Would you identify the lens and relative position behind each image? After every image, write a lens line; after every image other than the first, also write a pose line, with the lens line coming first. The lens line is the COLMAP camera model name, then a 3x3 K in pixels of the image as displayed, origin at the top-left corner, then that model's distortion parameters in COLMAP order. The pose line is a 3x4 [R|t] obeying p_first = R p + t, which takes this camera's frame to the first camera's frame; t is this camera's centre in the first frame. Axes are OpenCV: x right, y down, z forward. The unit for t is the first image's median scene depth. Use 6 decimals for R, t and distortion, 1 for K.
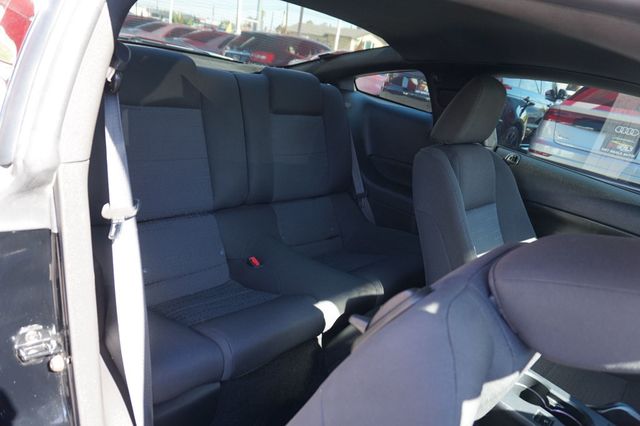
lens RADIAL K [[432.7, 0, 317.9], [0, 432.7, 211.0], [0, 0, 1]] dist [-0.025849, 0.015599]
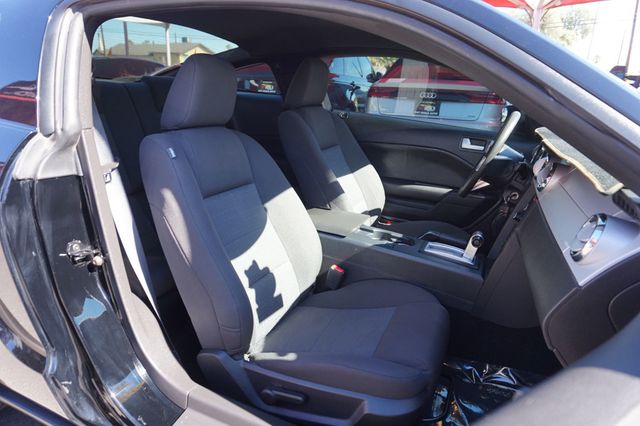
lens RADIAL K [[432.7, 0, 319.7], [0, 432.7, 213.5], [0, 0, 1]] dist [-0.025849, 0.015599]
pose [[0.926159, -0.230053, 0.298839, -0.060127], [0.233967, 0.971969, 0.023135, 0.071912], [-0.295785, 0.048492, 0.954023, -0.158133]]
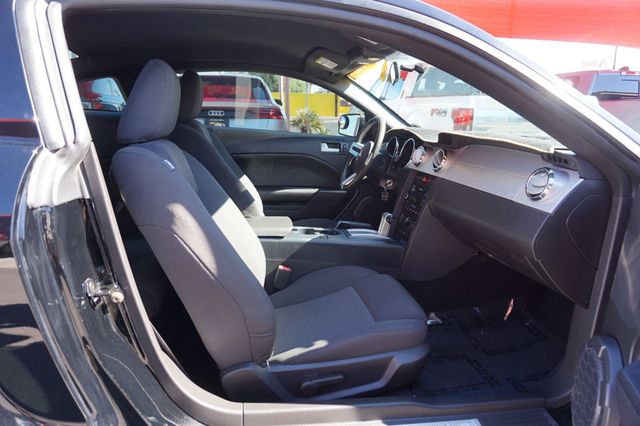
lens RADIAL K [[432.7, 0, 320.2], [0, 432.7, 214.8], [0, 0, 1]] dist [-0.025849, 0.015599]
pose [[0.595943, -0.339613, 0.727678, -0.234305], [0.352925, 0.924730, 0.142545, 0.032483], [-0.721316, 0.171867, 0.670944, -0.080691]]
